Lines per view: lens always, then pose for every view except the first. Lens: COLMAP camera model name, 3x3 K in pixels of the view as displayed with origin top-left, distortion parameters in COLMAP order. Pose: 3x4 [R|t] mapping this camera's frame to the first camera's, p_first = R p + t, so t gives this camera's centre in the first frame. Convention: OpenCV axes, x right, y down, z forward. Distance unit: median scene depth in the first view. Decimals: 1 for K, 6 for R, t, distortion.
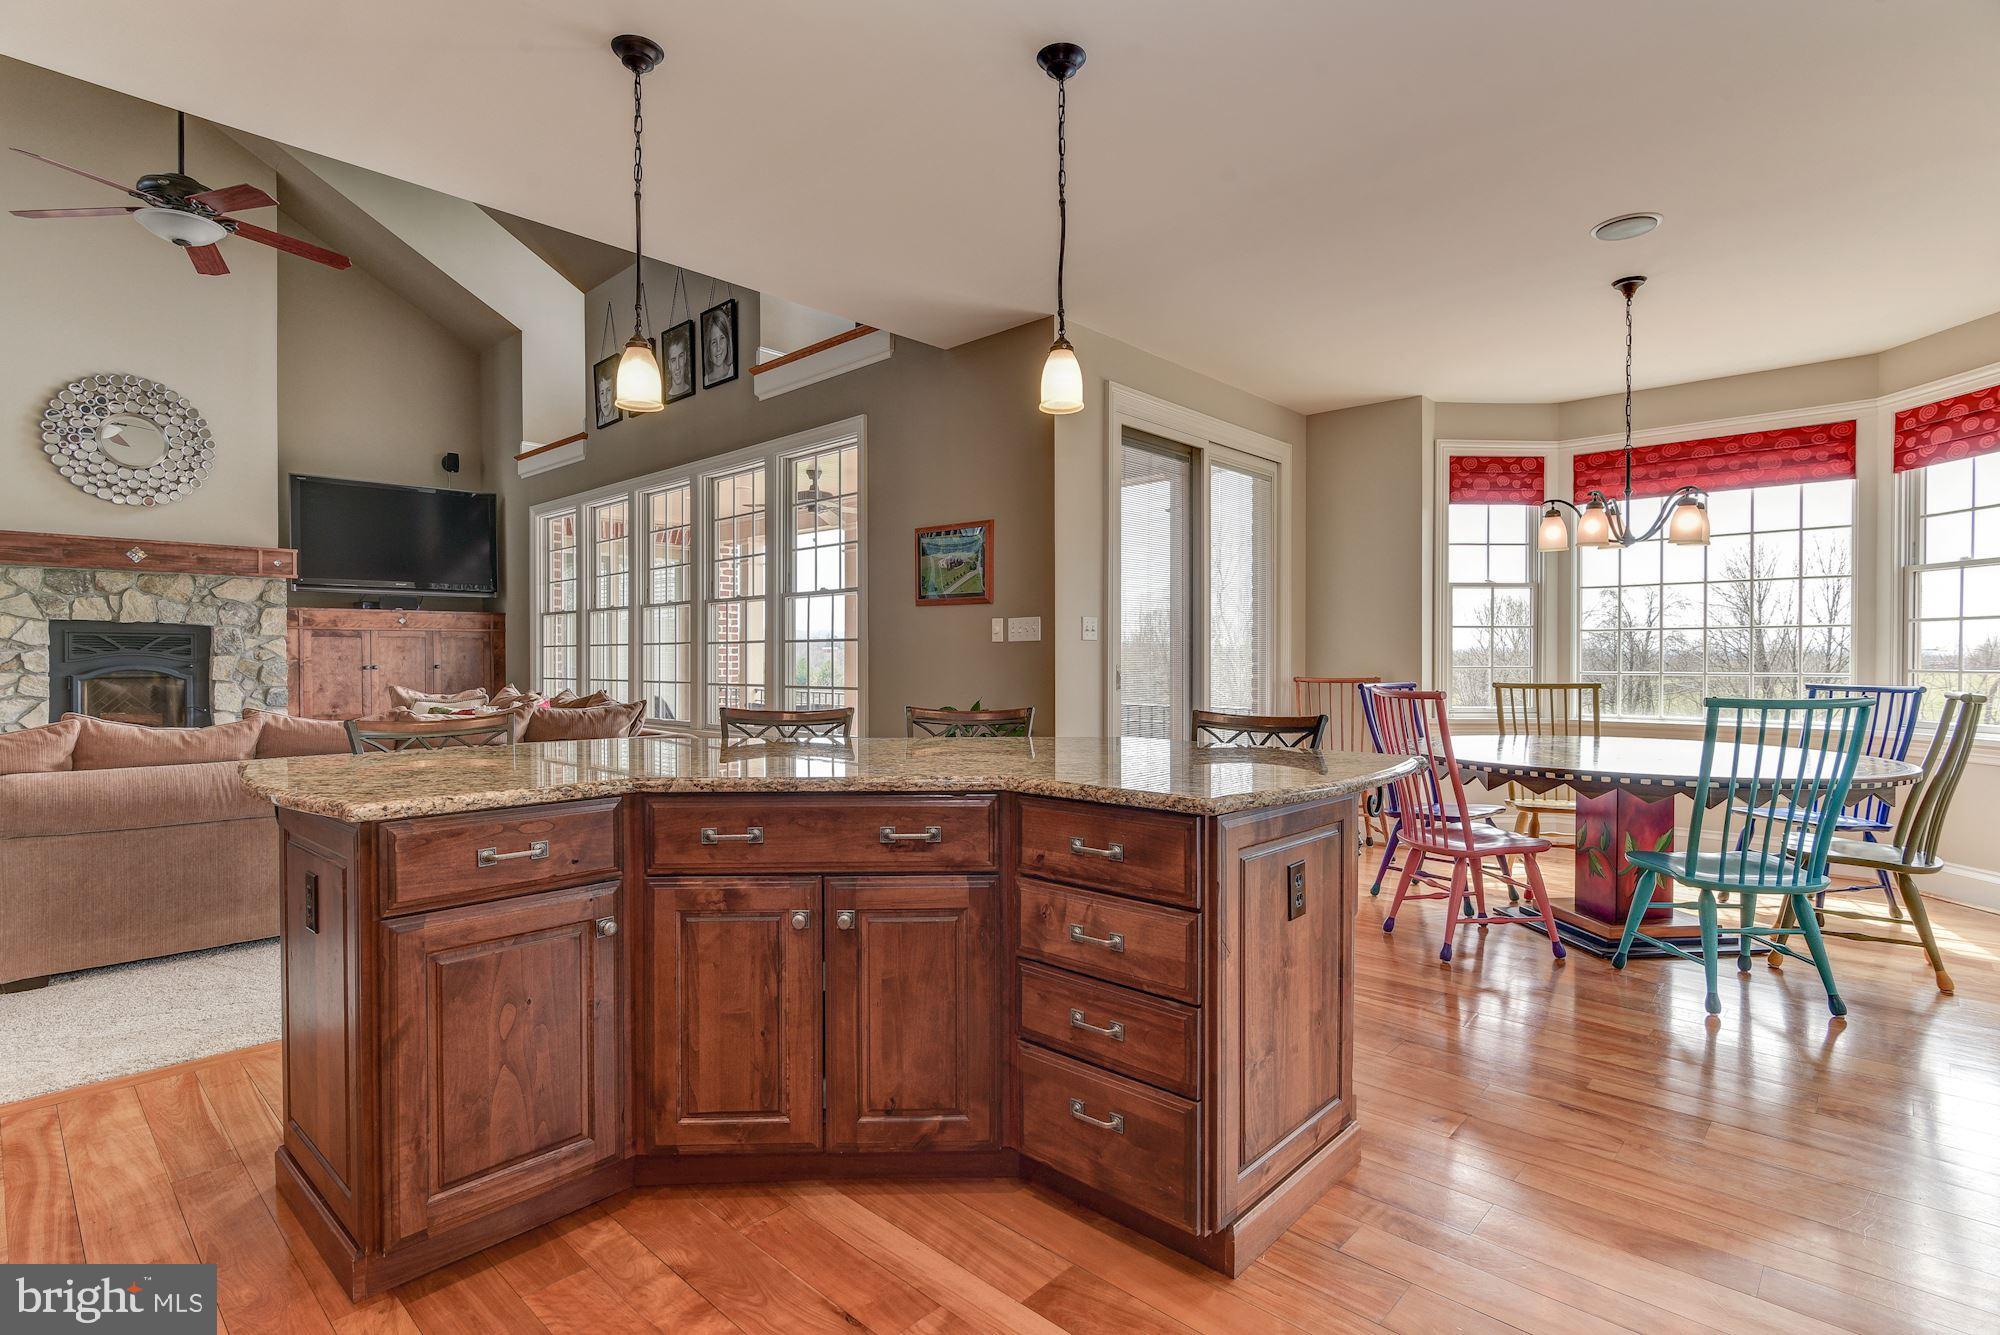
lens RADIAL K [[992.7, 0, 997.3], [0, 992.7, 662.9], [0, 0, 1]] dist [-0.002145, -0.001079]
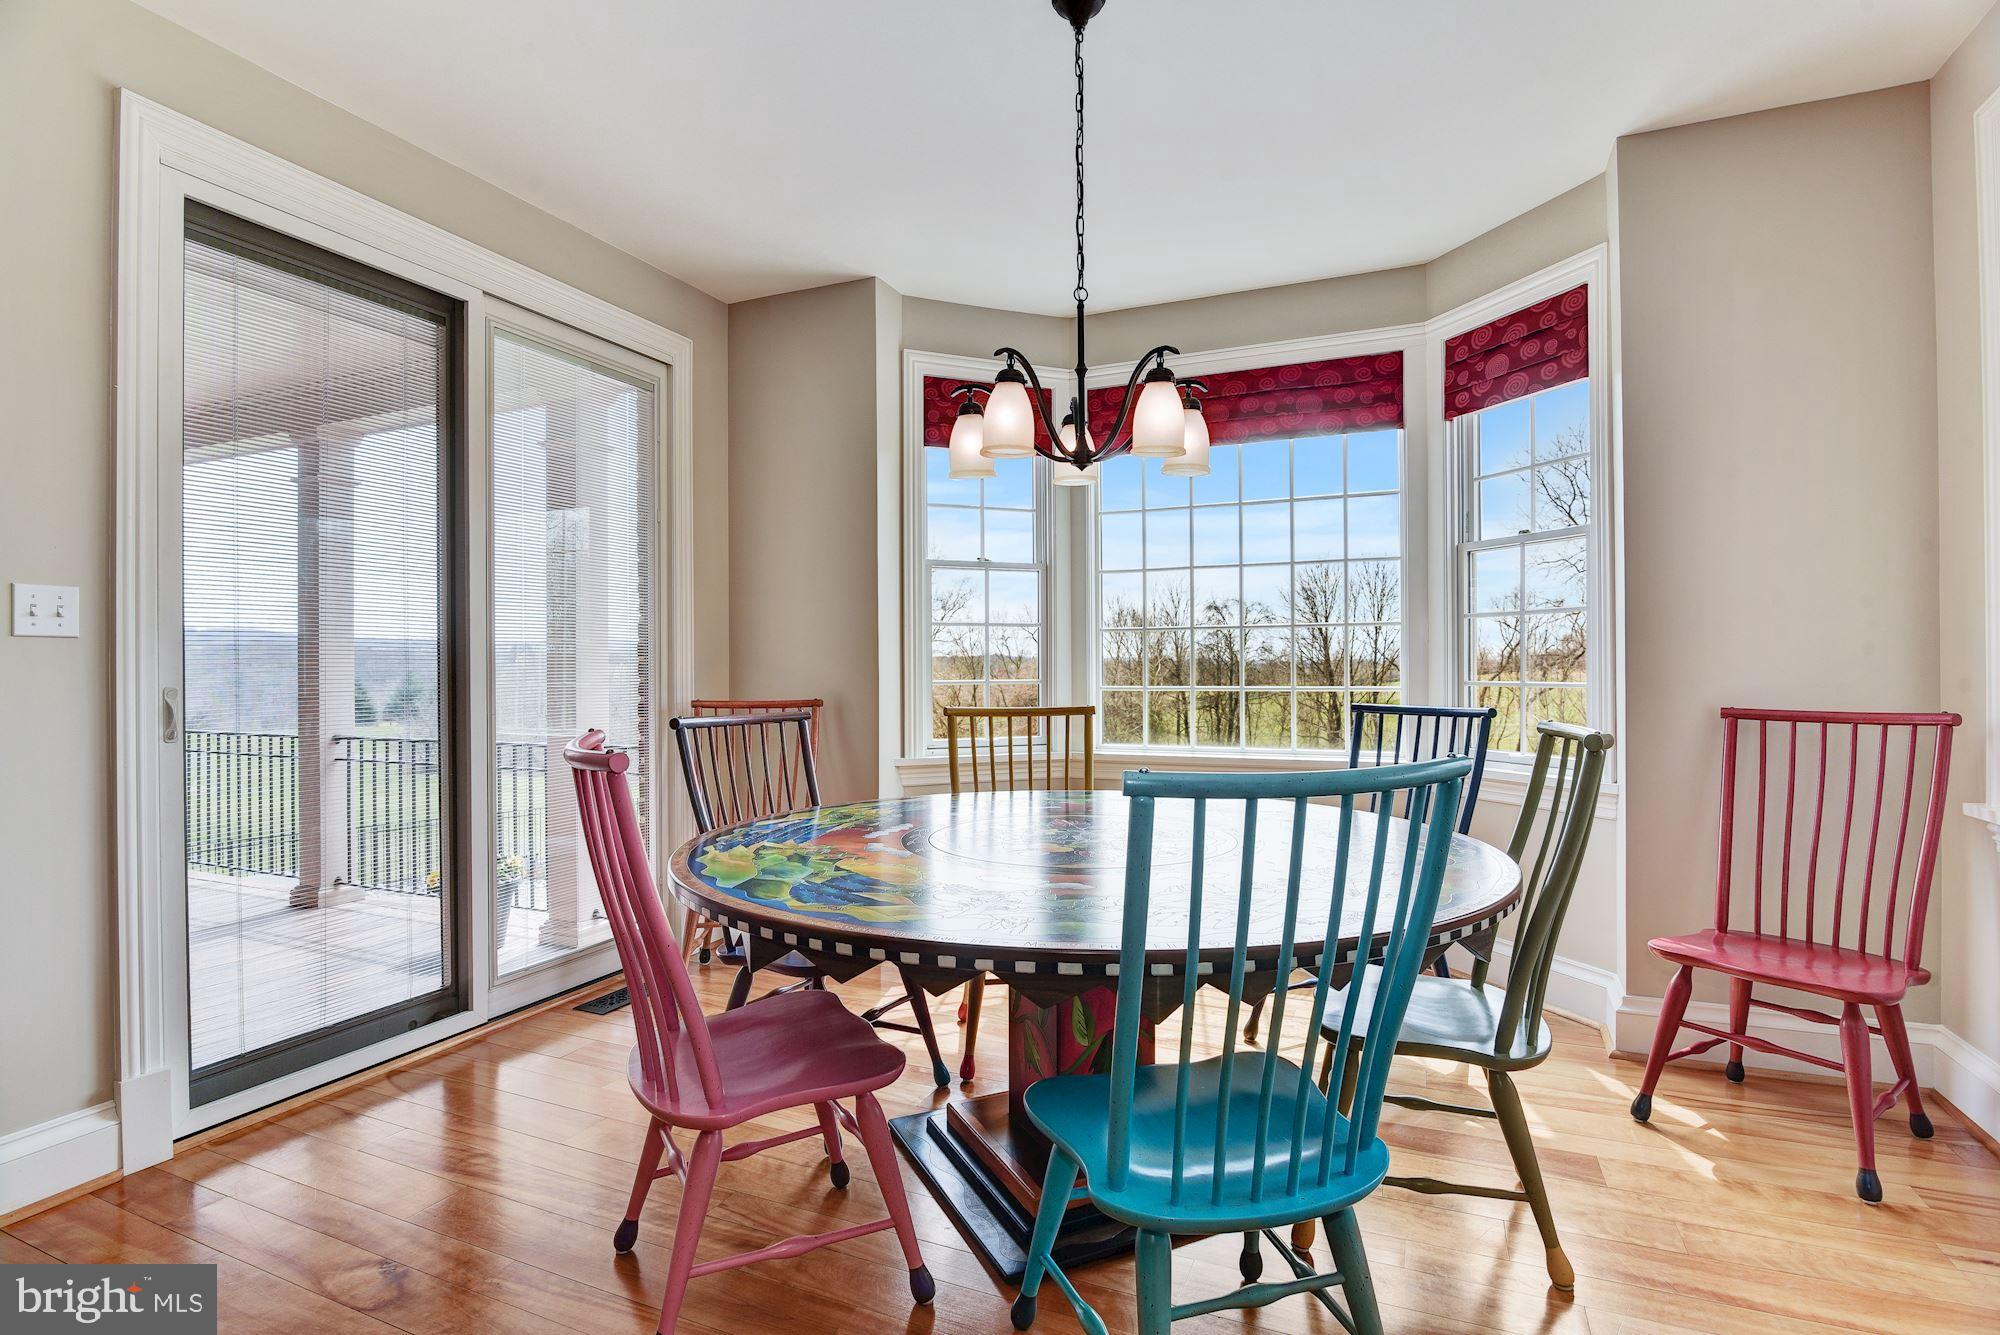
lens RADIAL K [[992.7, 0, 1018.7], [0, 992.7, 663.4], [0, 0, 1]] dist [-0.002145, -0.001079]
pose [[0.938024, -0.005311, 0.346531, 0.334574], [0.008925, 0.999921, -0.008834, -0.002798], [-0.346456, 0.011380, 0.937997, 0.401094]]
